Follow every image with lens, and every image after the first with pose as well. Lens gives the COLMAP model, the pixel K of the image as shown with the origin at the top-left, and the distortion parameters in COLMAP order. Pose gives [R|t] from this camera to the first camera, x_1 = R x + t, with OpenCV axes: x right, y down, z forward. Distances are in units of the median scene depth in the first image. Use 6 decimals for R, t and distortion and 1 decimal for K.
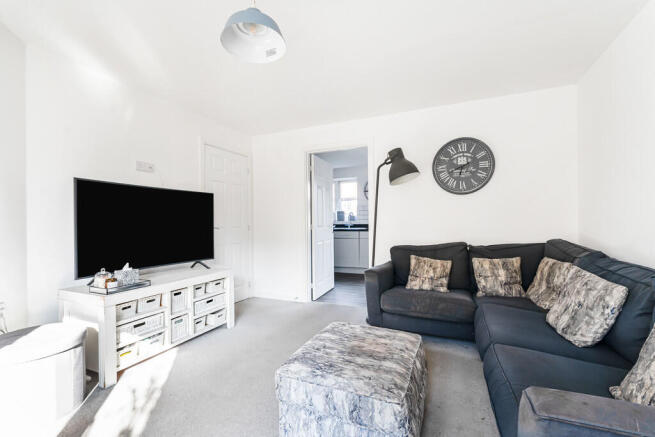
lens RADIAL K [[296.9, 0, 327.4], [0, 296.9, 221.1], [0, 0, 1]] dist [0.008999, 0.005043]
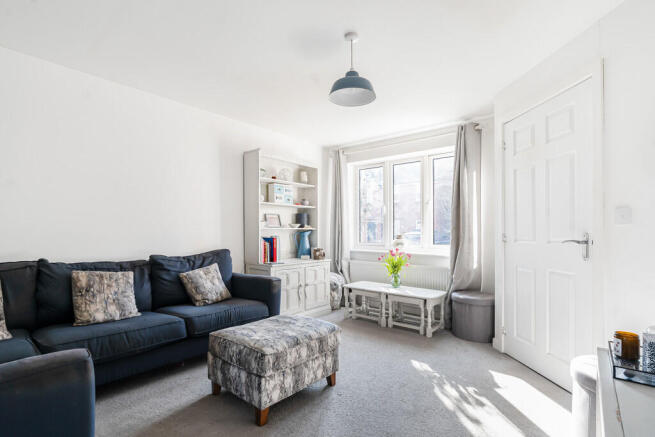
lens RADIAL K [[296.9, 0, 327.9], [0, 296.9, 220.9], [0, 0, 1]] dist [0.008999, 0.005043]
pose [[-0.958251, 0.004650, 0.285890, -0.466832], [0.001820, 0.999947, -0.010163, -0.025597], [-0.285922, -0.009218, -0.958208, 2.110724]]
